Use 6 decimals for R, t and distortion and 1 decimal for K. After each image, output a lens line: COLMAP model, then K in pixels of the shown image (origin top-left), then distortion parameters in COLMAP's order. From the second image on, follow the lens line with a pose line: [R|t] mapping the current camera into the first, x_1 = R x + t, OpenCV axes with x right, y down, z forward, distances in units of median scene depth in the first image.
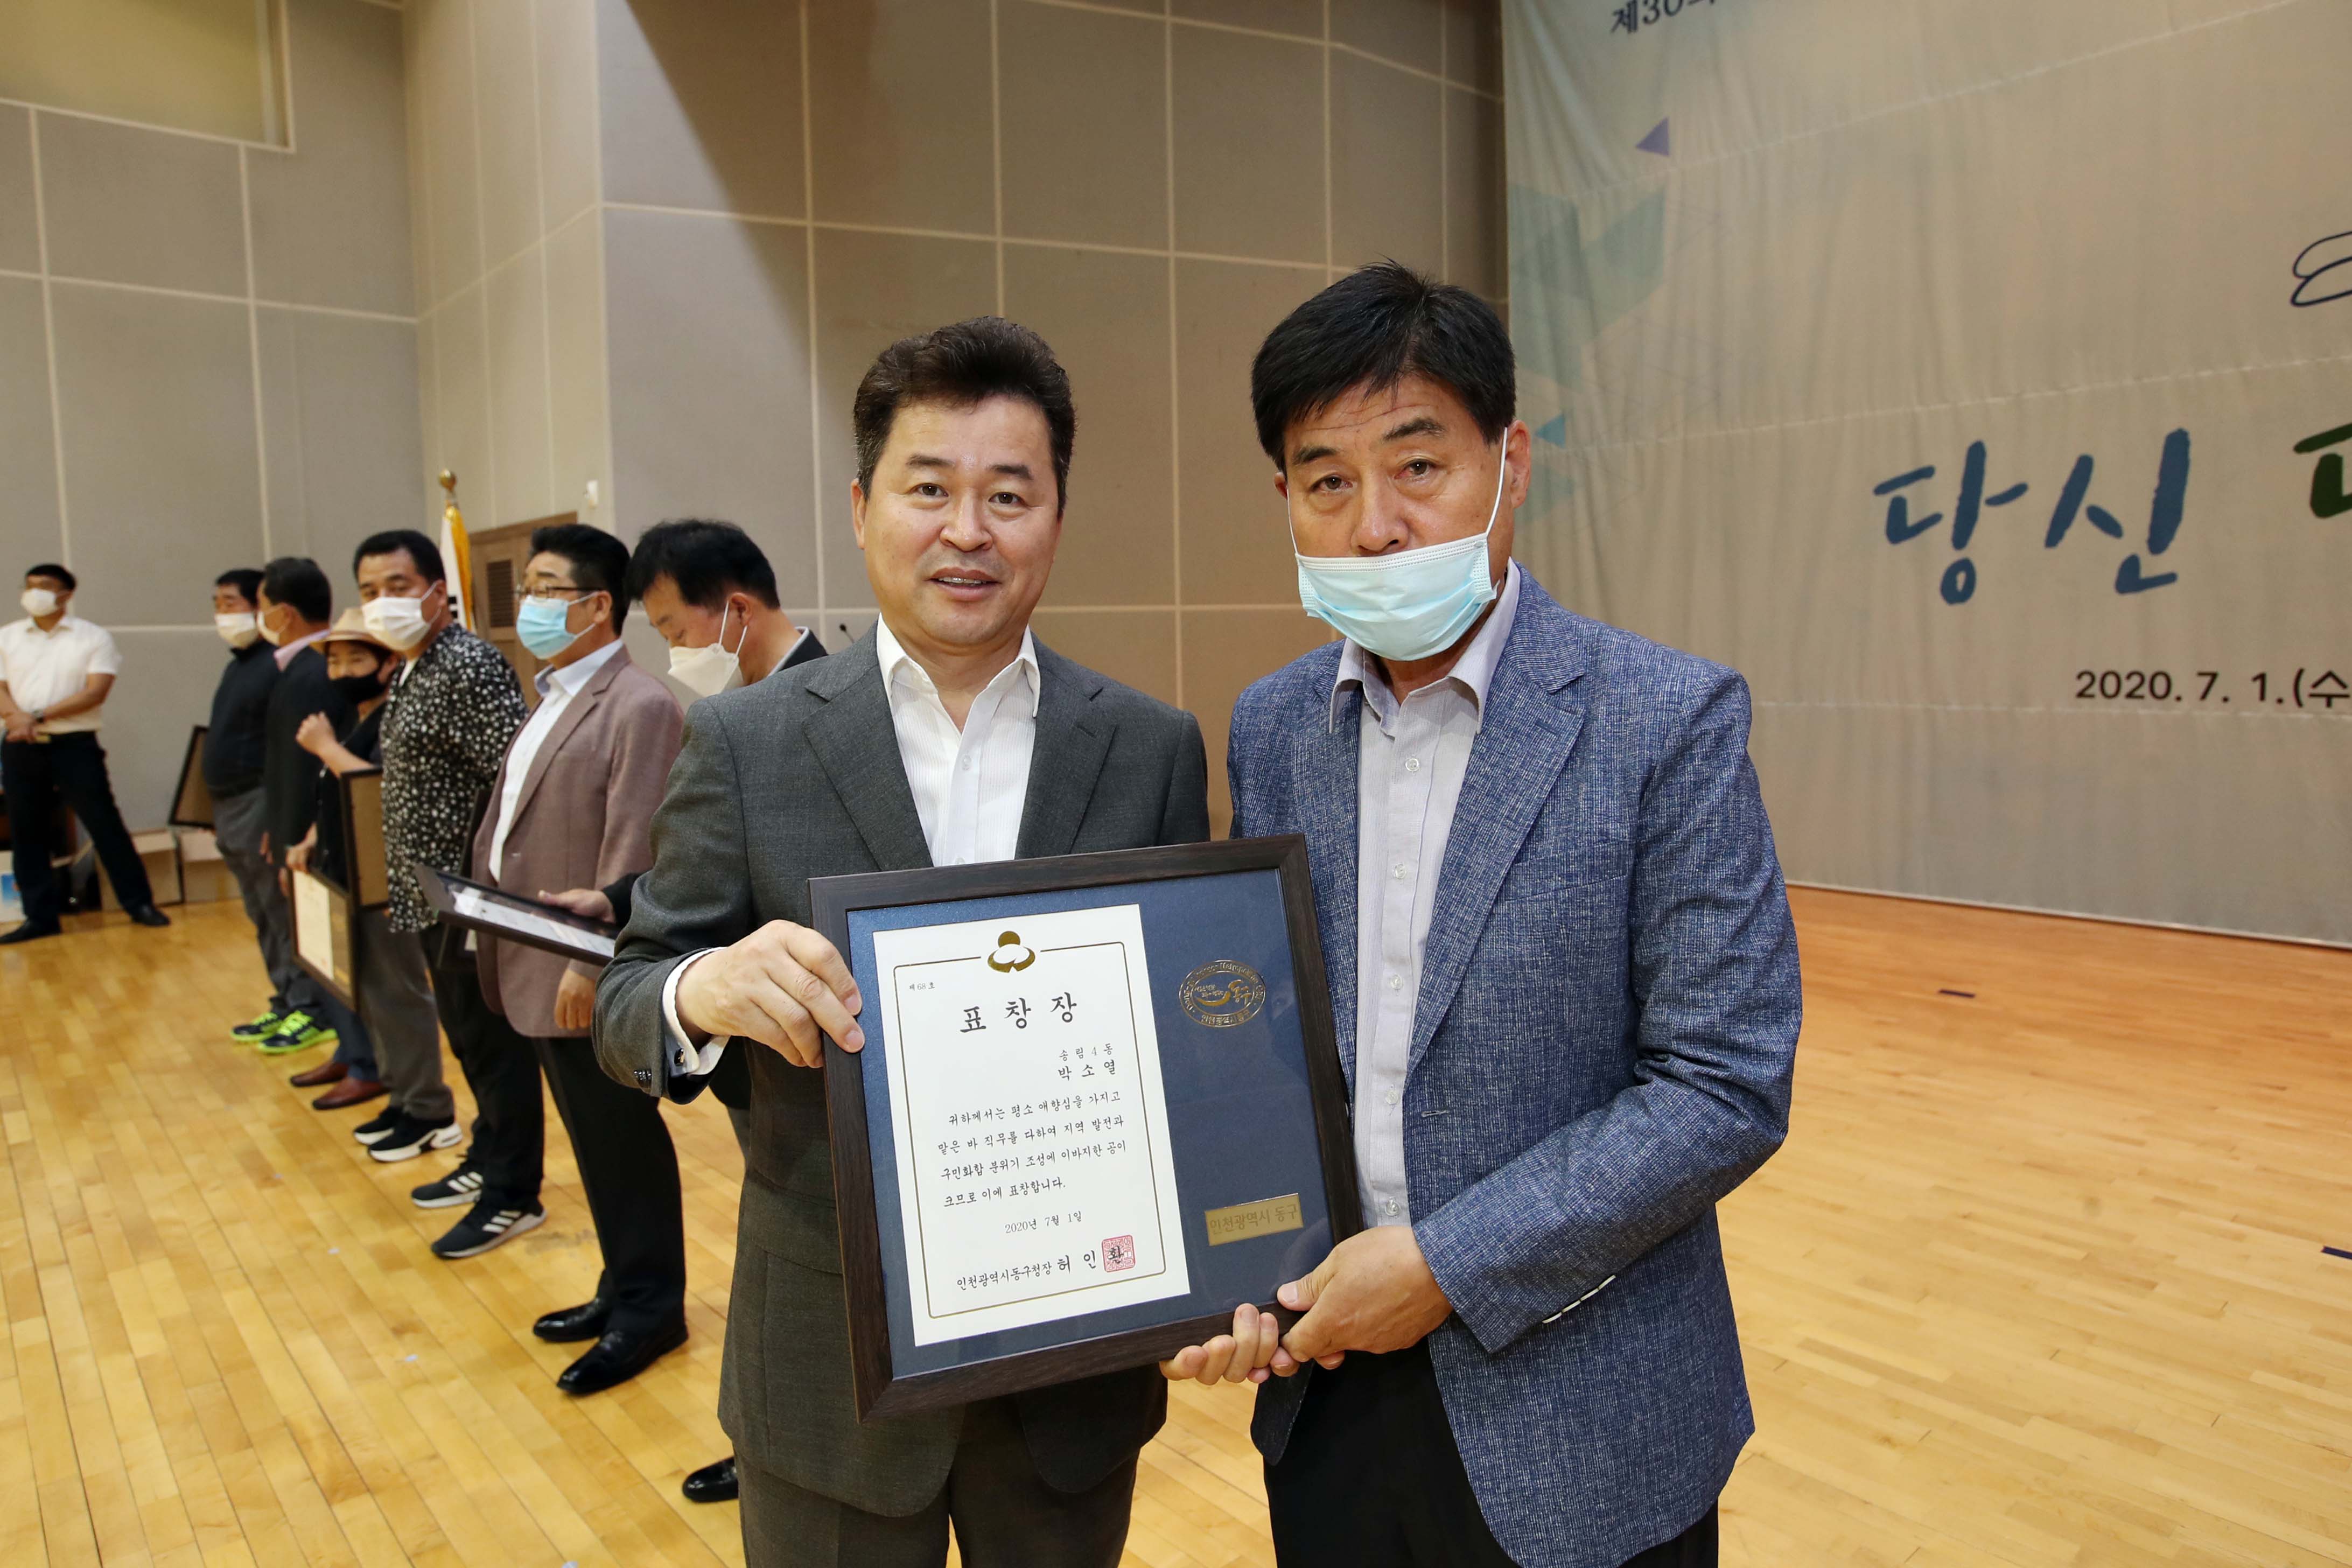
lens RADIAL K [[1496.5, 0, 1182.0], [0, 1496.5, 726.5], [0, 0, 1]] dist [-0.043787, 0.029727]
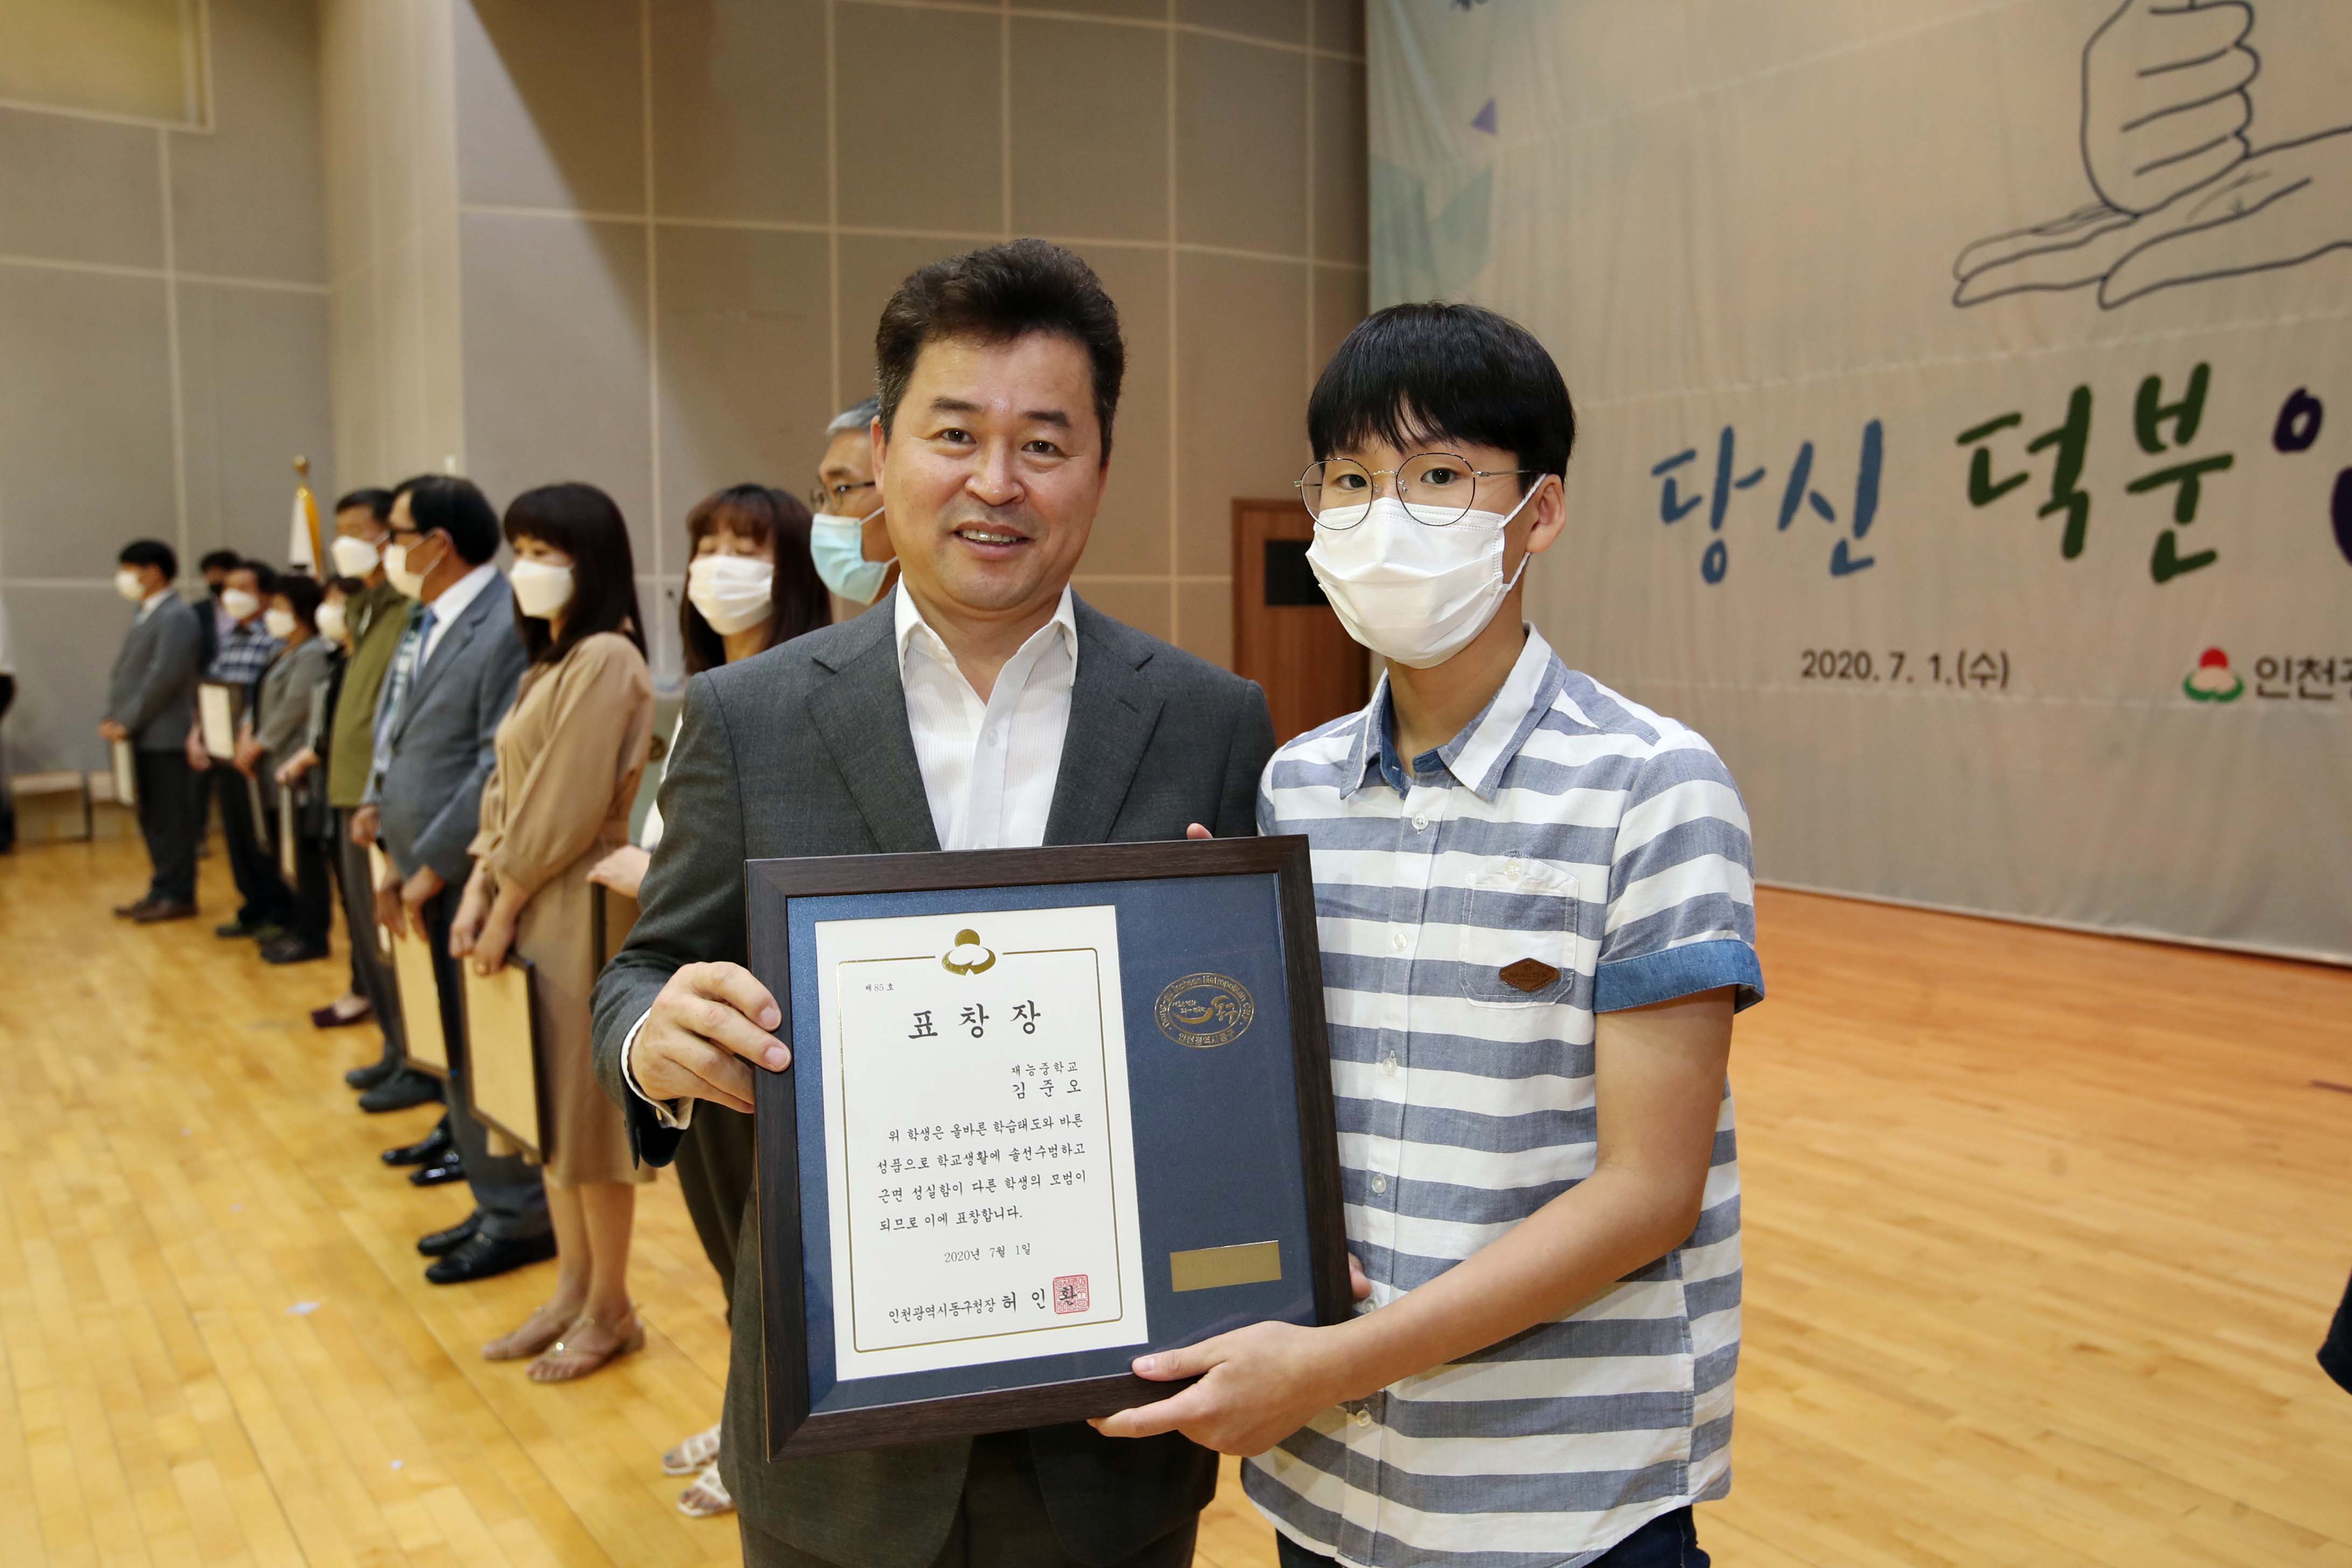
lens RADIAL K [[1941.3, 0, 1255.5], [0, 1941.3, 740.3], [0, 0, 1]] dist [-0.015081, 0.067850]
pose [[0.994561, 0.021569, -0.101897, 0.339508], [-0.020528, 0.999726, 0.011252, 0.016863], [0.102112, -0.009099, 0.994731, -0.366134]]
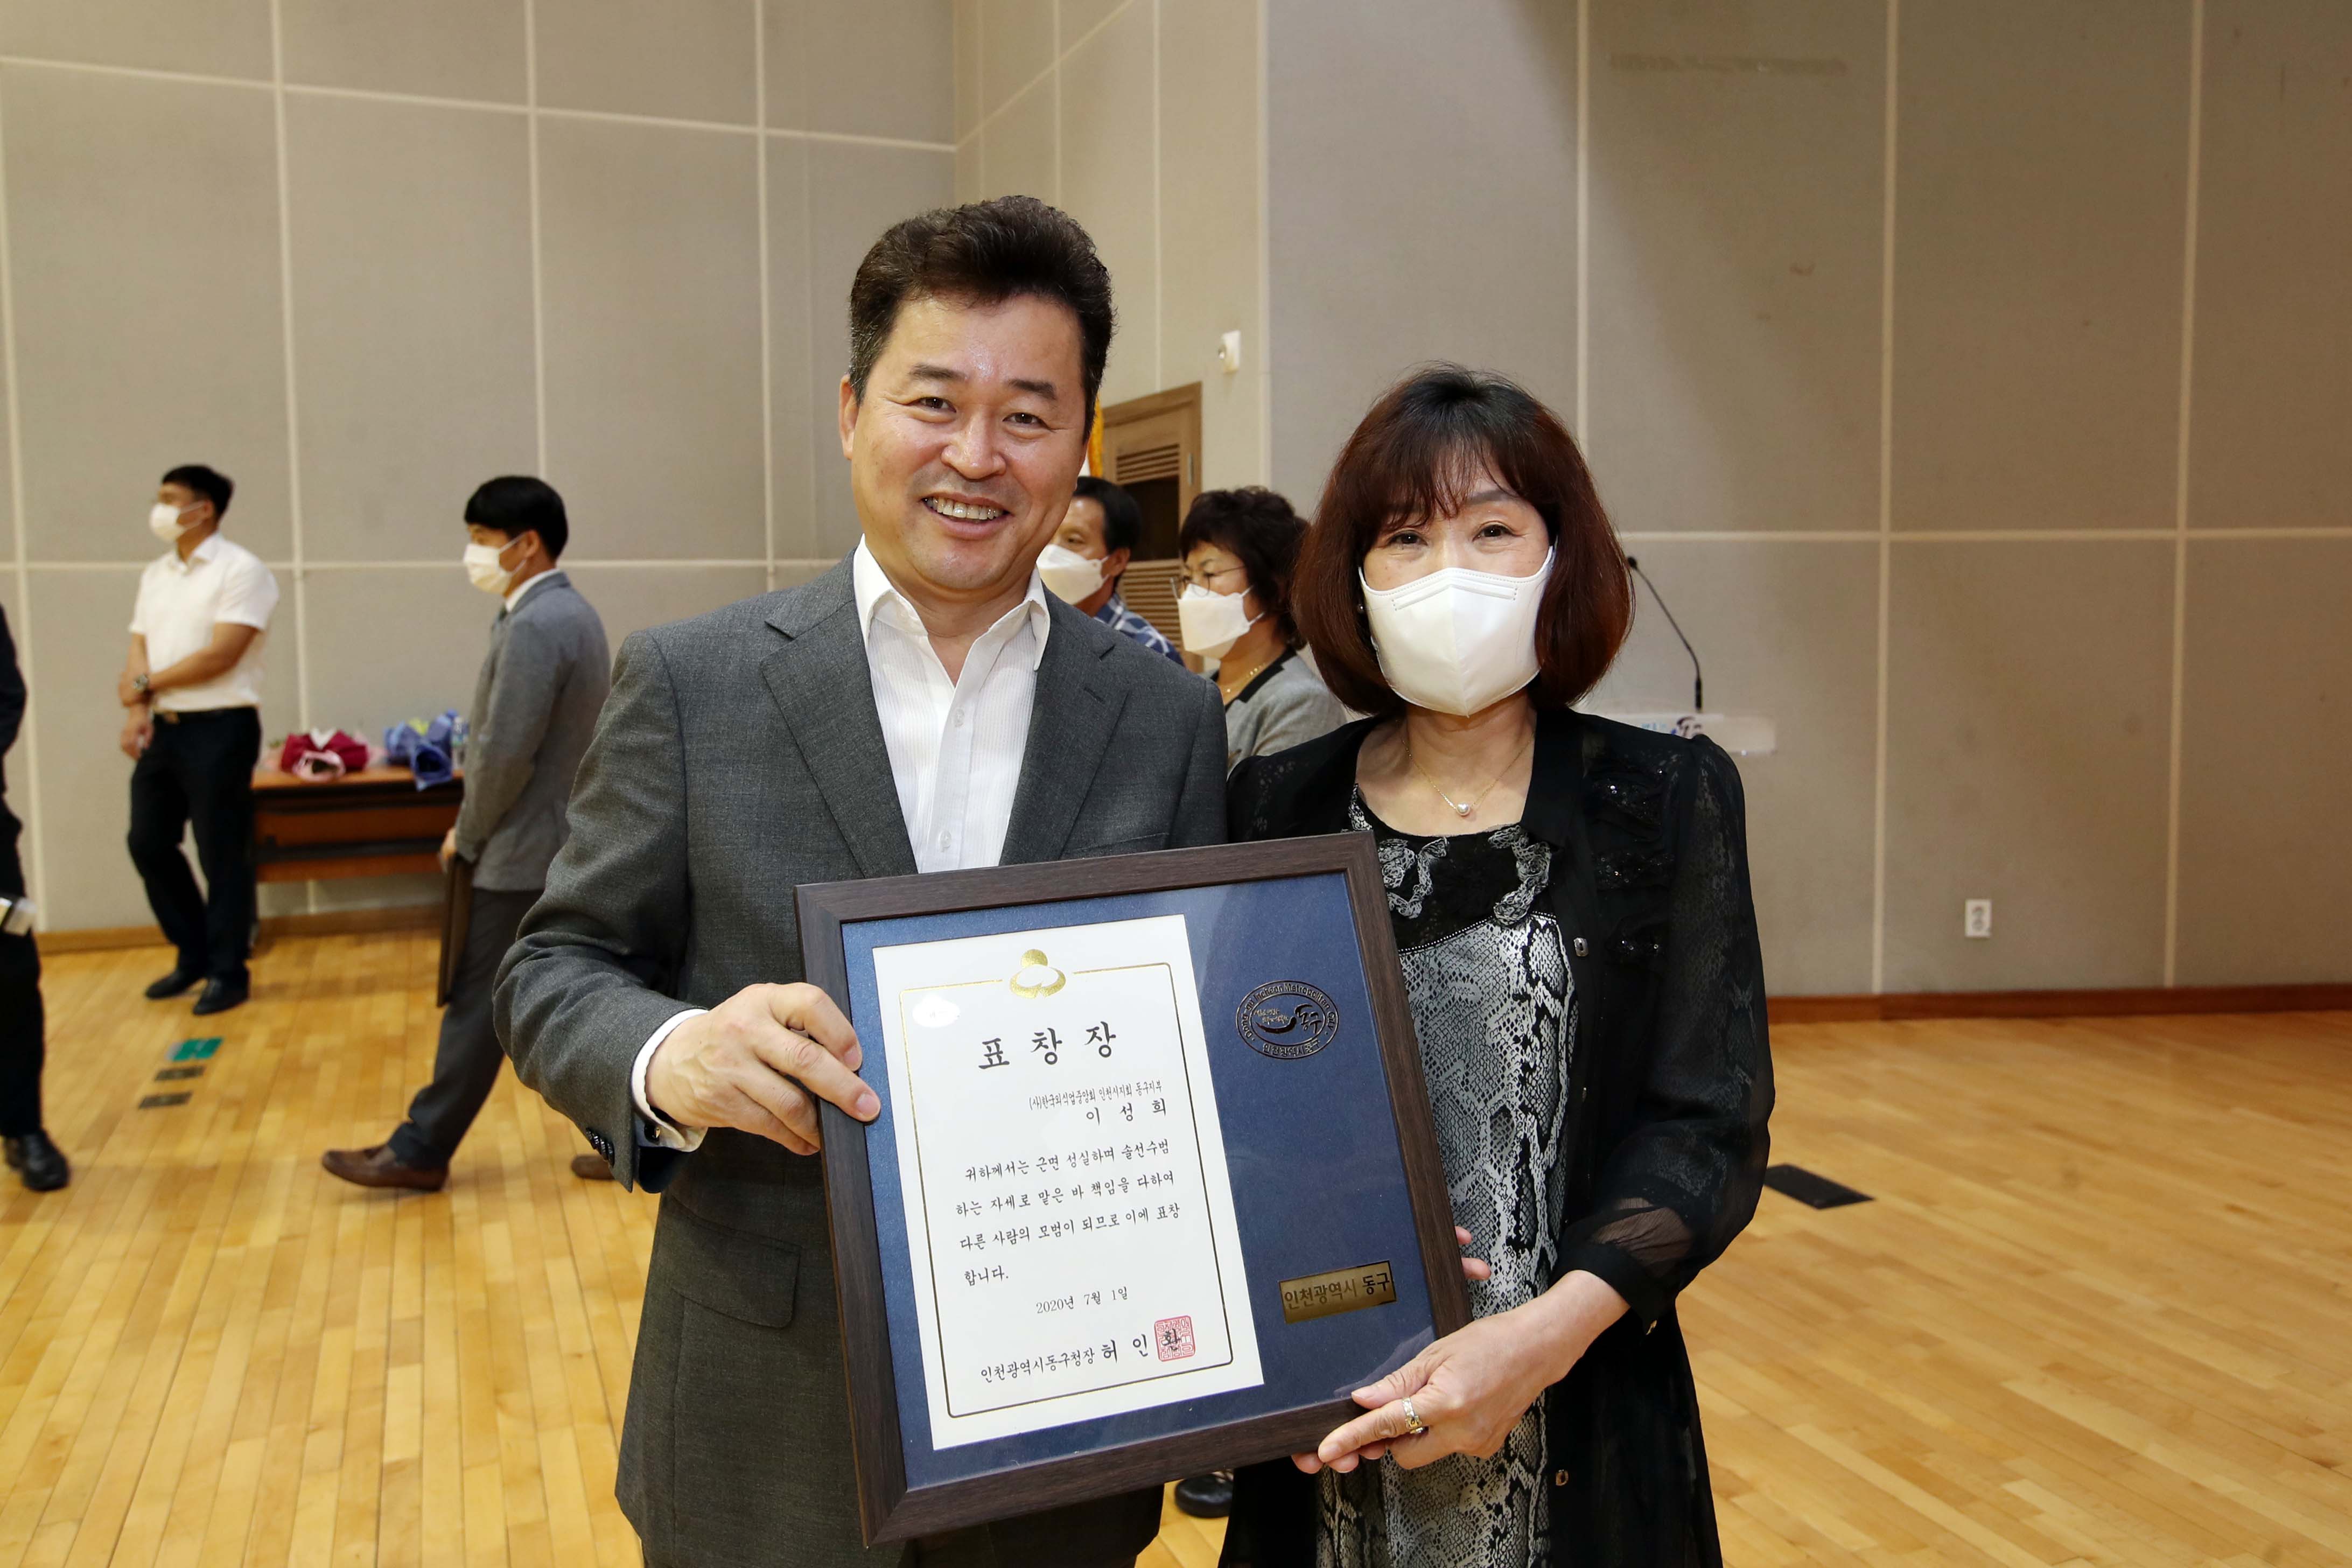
lens RADIAL K [[1675.1, 0, 1123.3], [0, 1675.1, 703.9], [0, 0, 1]] dist [-0.023242, 0.033148]
pose [[0.945411, 0.028765, -0.324609, -0.195638], [-0.026818, 0.999585, 0.010469, -0.010206], [0.324775, -0.001192, 0.945790, 0.287613]]
